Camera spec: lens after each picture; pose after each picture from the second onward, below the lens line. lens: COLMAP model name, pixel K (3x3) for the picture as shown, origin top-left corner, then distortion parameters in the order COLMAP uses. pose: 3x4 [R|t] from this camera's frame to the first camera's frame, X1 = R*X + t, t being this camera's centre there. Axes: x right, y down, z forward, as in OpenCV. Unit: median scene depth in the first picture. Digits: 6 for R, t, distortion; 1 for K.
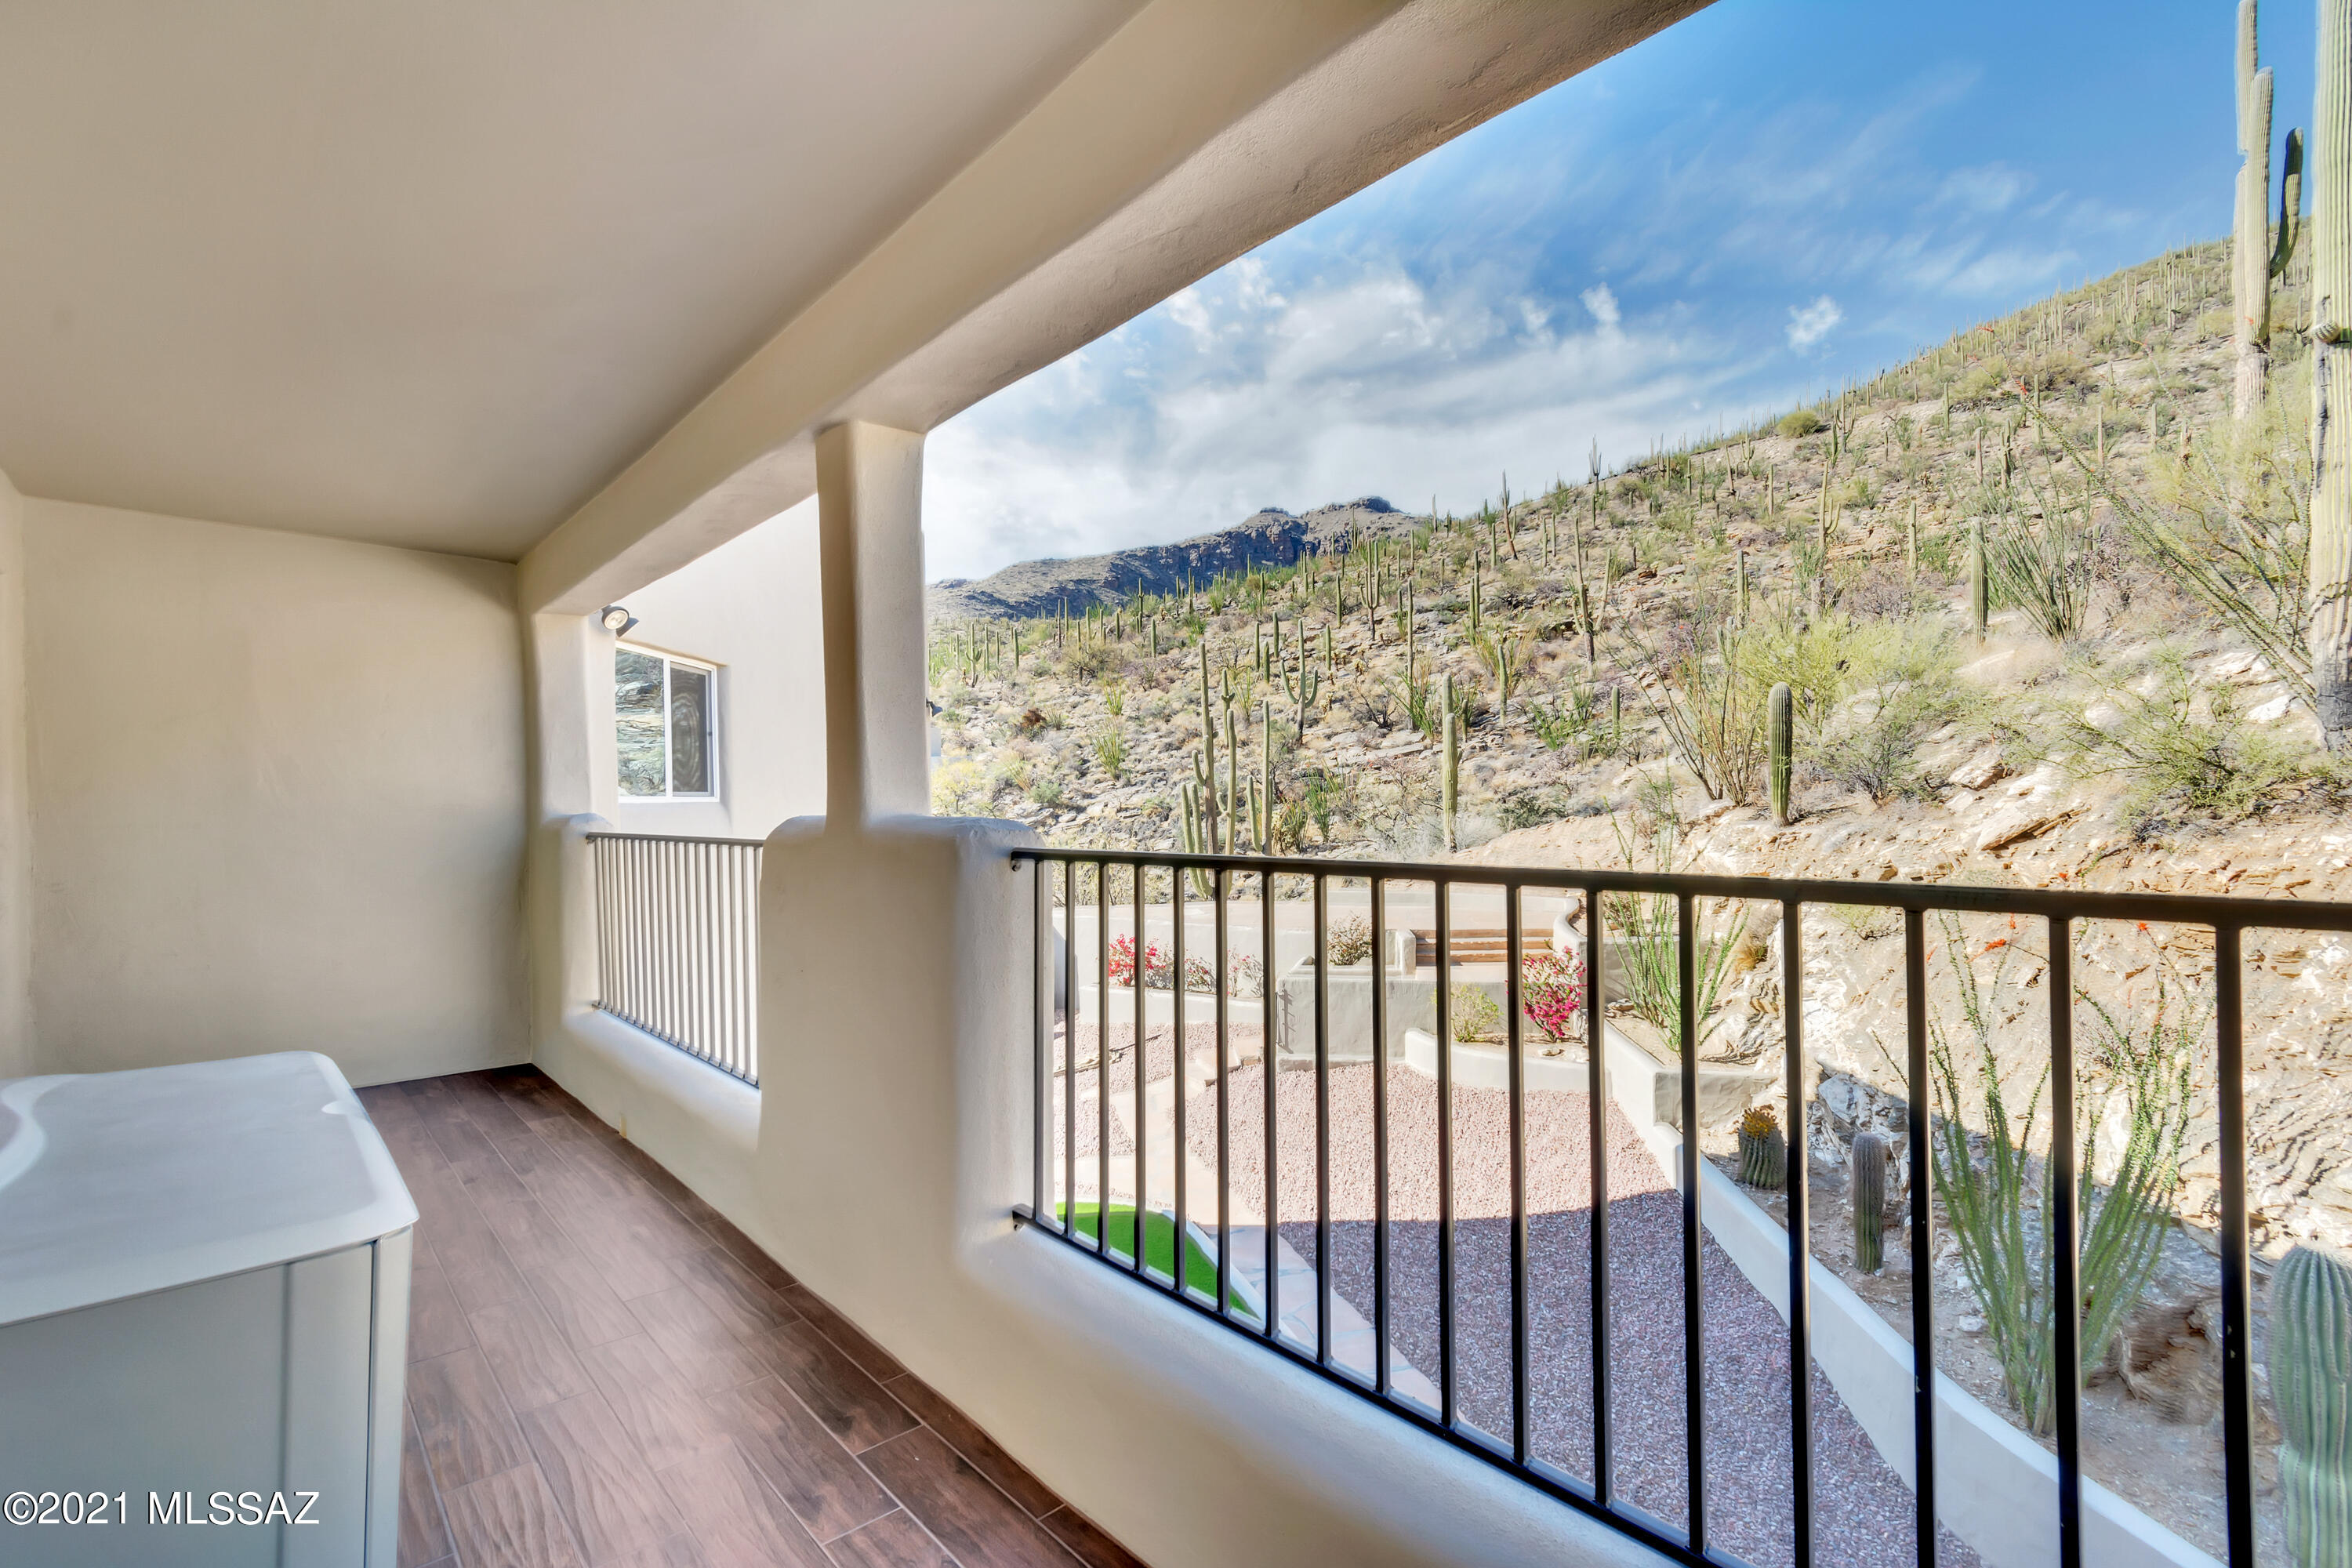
lens RADIAL K [[1075.2, 0, 1183.9], [0, 1075.2, 795.4], [0, 0, 1]] dist [0.006925, -0.002280]
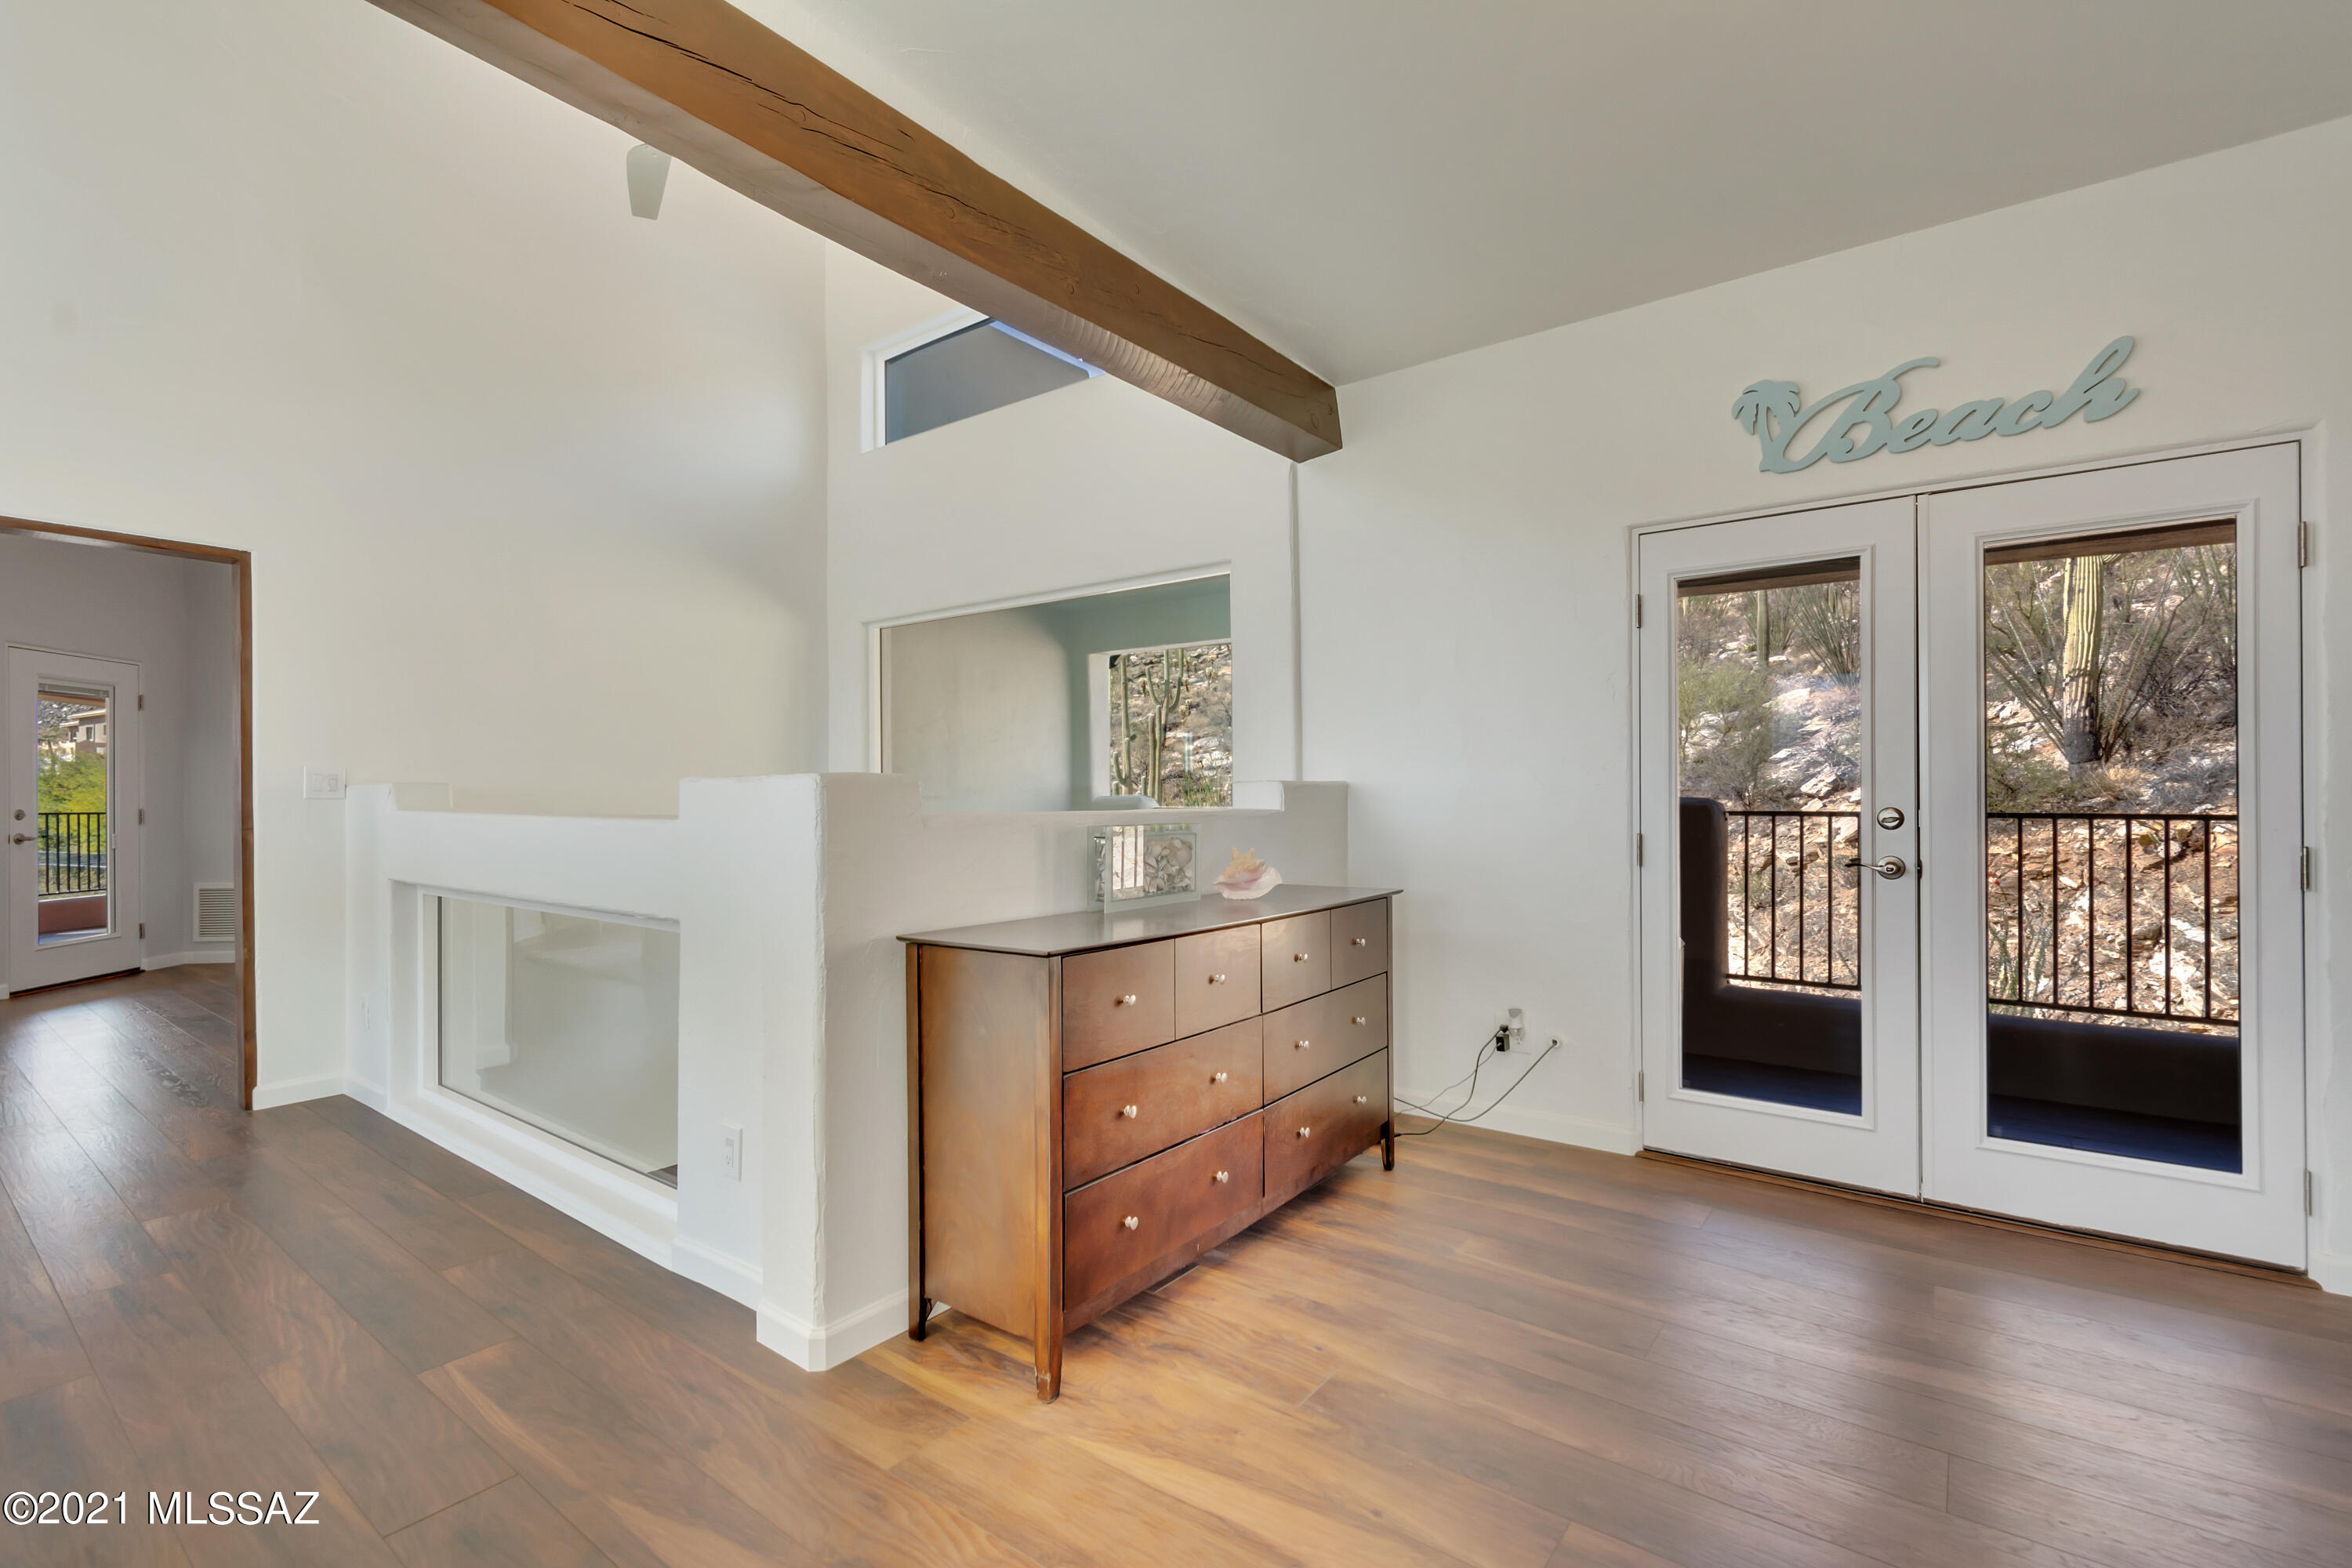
lens RADIAL K [[1075.2, 0, 1187.0], [0, 1075.2, 790.1], [0, 0, 1]] dist [0.006925, -0.002280]
pose [[0.980903, 0.017905, 0.193669, -0.074224], [-0.016921, 0.999834, -0.006737, 0.001937], [-0.193758, 0.003331, 0.981044, -0.041578]]
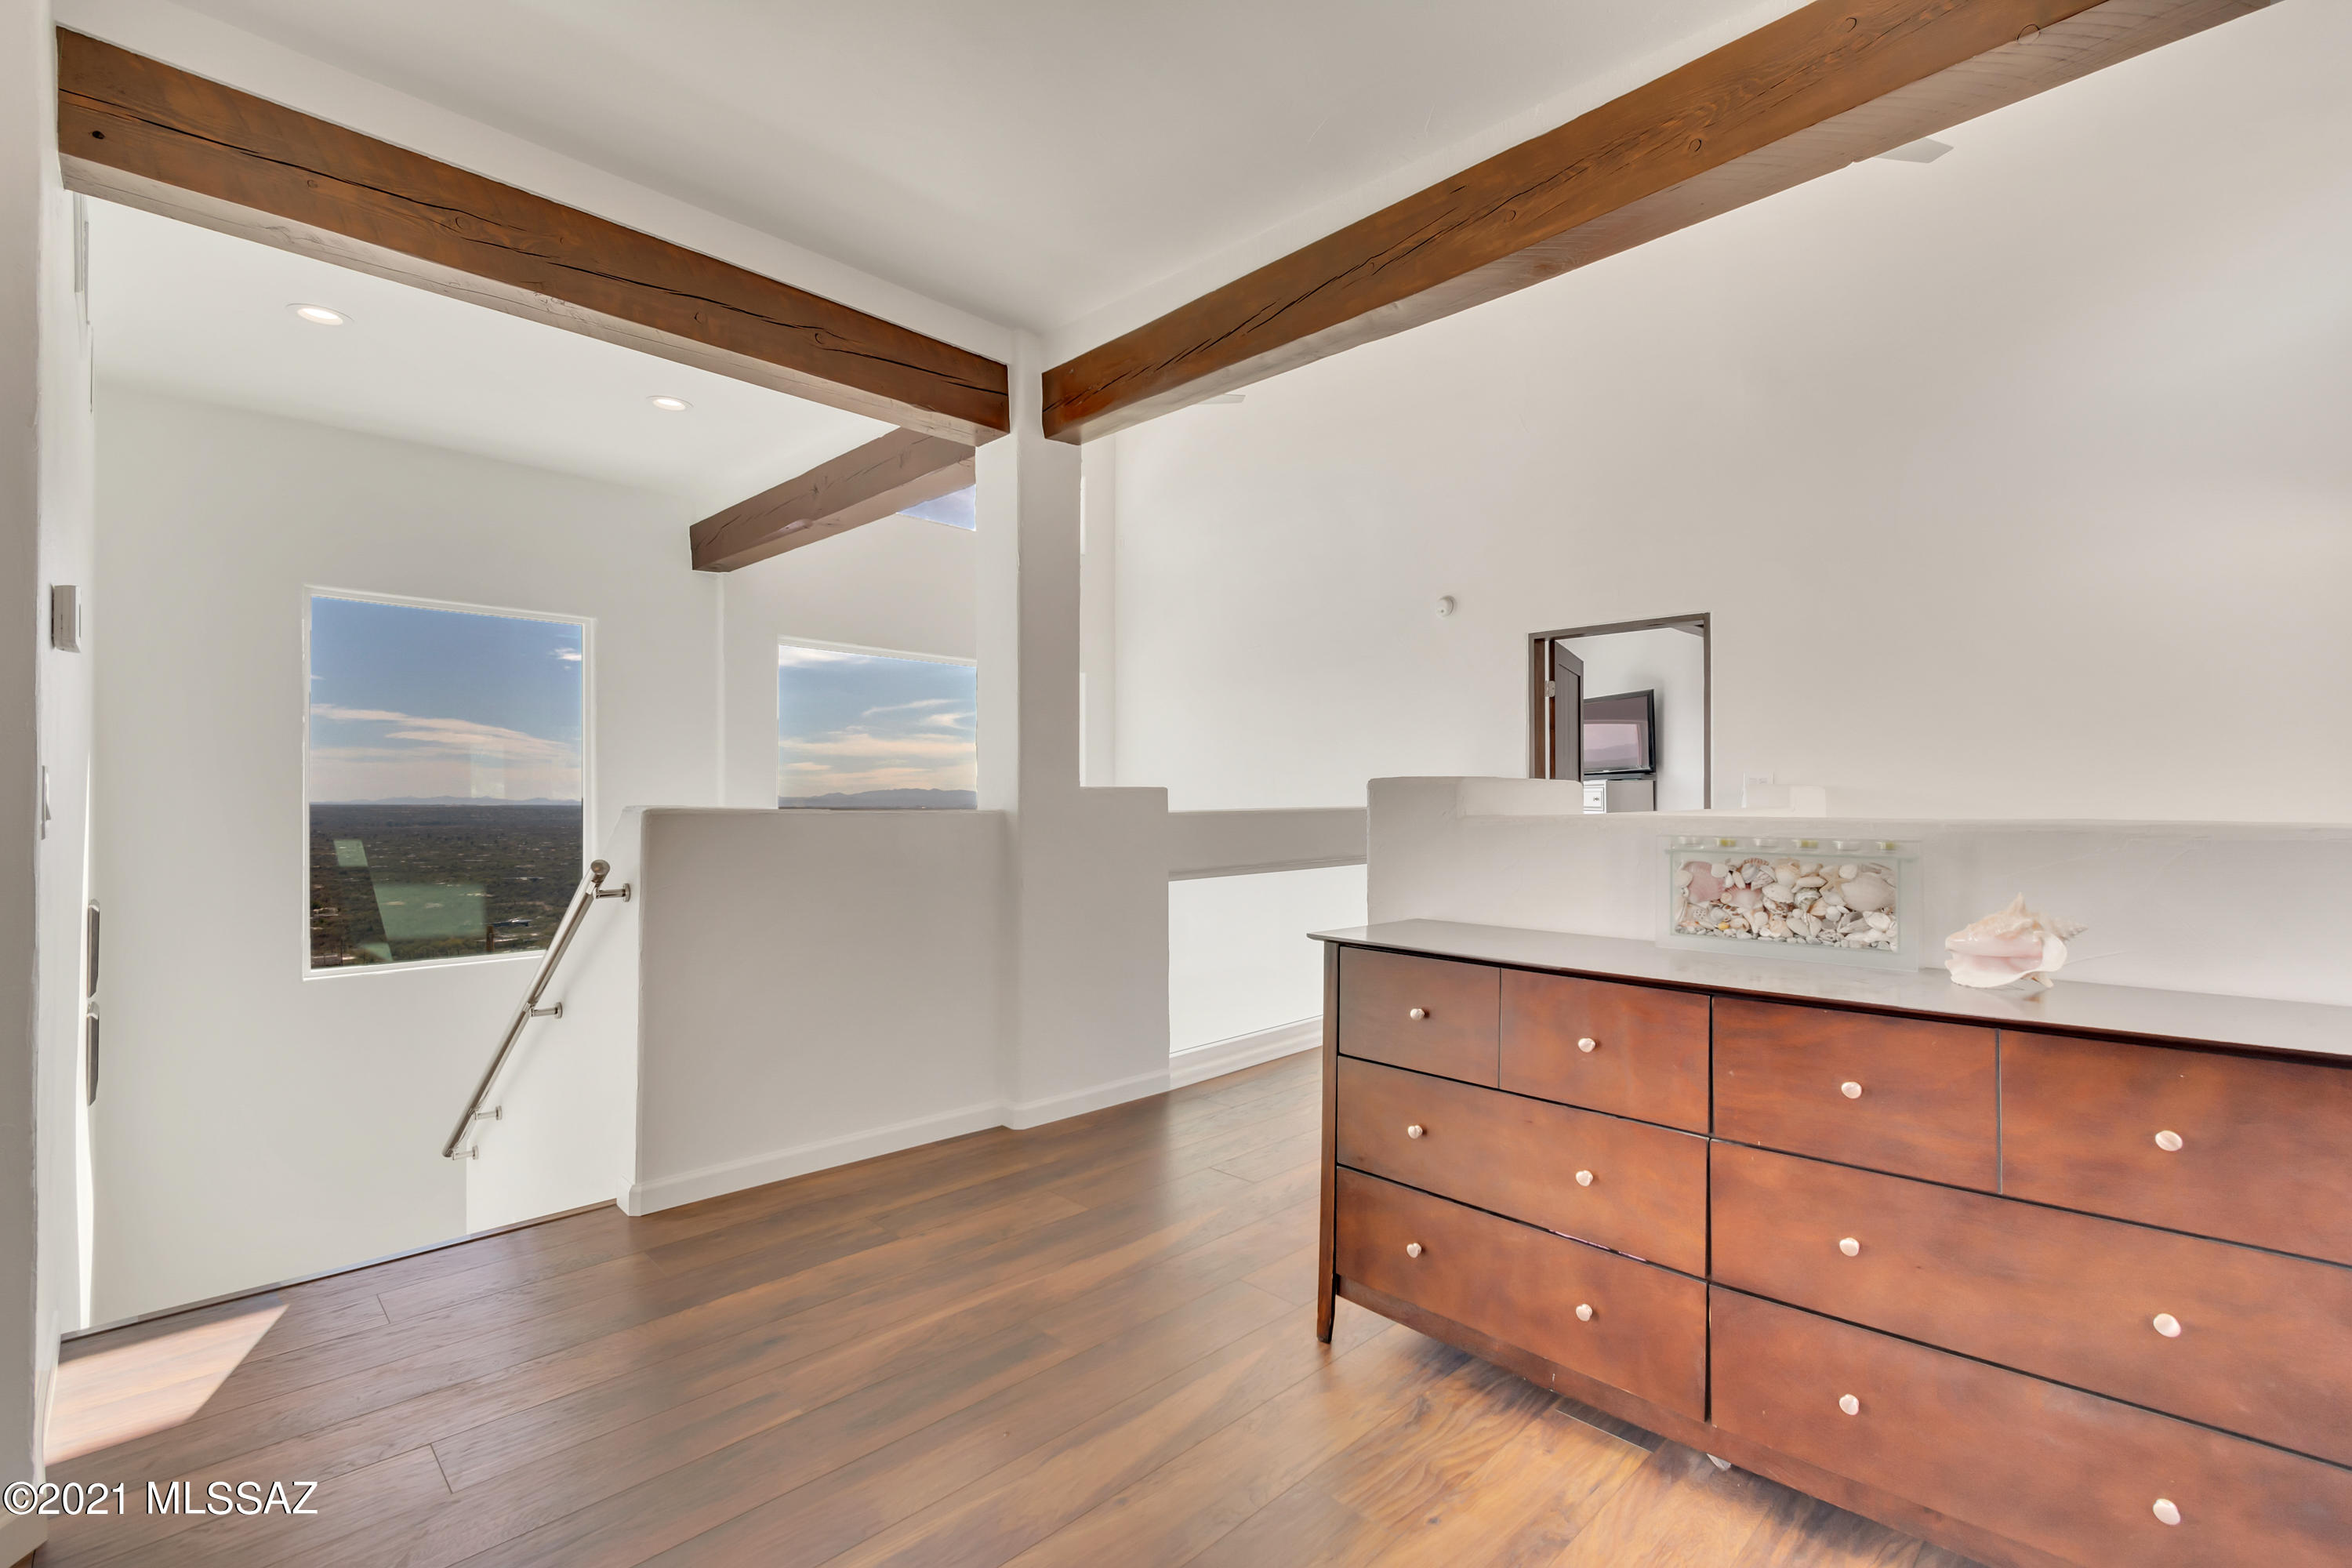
lens RADIAL K [[1075.2, 0, 1172.8], [0, 1075.2, 789.6], [0, 0, 1]] dist [0.006925, -0.002280]
pose [[0.015932, 0.011032, -0.999812, 0.747328], [0.002608, 0.999935, 0.011075, -0.011412], [0.999870, -0.002784, 0.015902, 0.540017]]
